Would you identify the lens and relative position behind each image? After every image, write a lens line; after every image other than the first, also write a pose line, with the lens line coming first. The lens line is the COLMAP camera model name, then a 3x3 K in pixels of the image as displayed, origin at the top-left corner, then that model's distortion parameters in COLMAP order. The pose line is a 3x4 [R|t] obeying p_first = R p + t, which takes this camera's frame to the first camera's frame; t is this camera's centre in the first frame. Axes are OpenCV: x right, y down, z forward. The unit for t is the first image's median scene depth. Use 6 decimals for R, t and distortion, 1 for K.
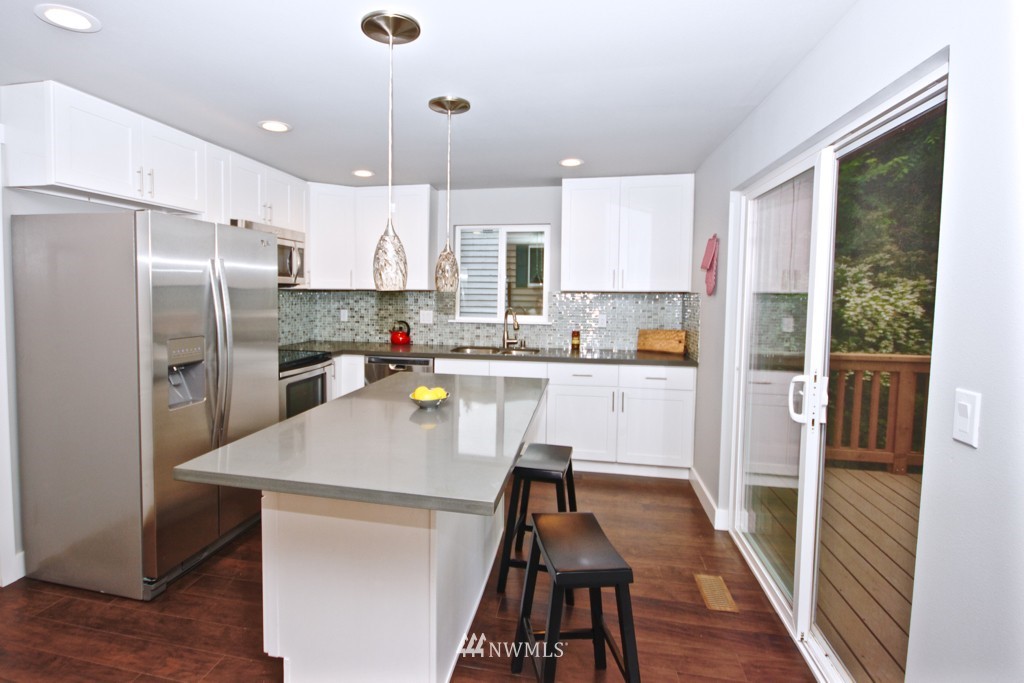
lens RADIAL K [[476.9, 0, 513.5], [0, 476.9, 340.7], [0, 0, 1]] dist [-0.000155, -0.001762]
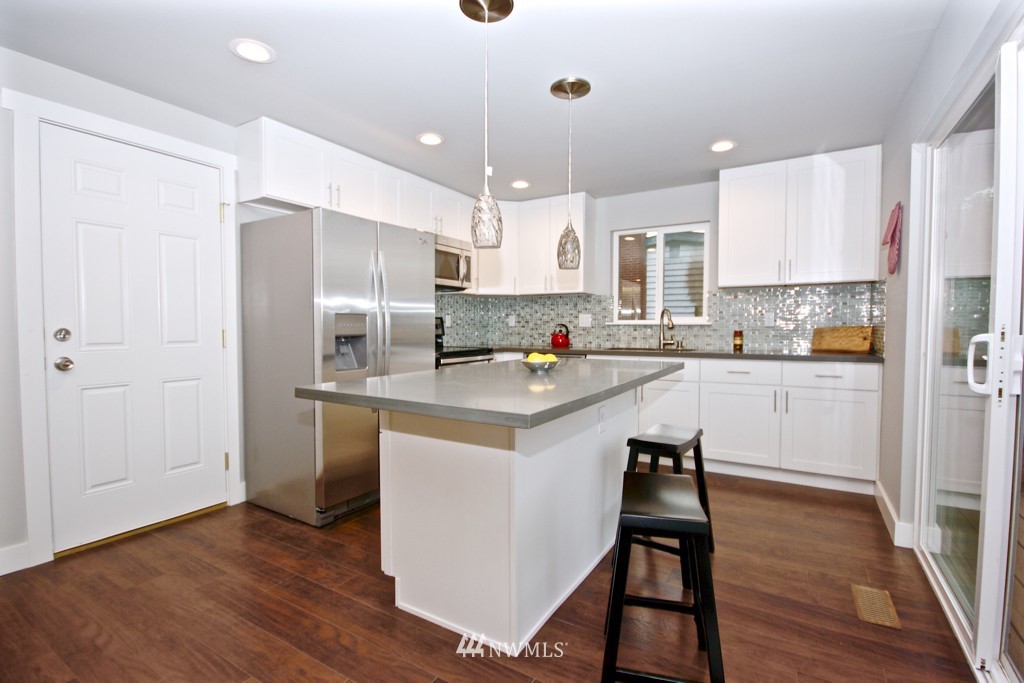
lens RADIAL K [[460.9, 0, 530.7], [0, 460.9, 340.9], [0, 0, 1]] dist [0.002082, -0.002592]
pose [[0.951290, -0.003018, -0.308283, 0.090853], [-0.002226, 0.999859, -0.016658, 0.071203], [0.308289, 0.016533, 0.951149, 0.030372]]
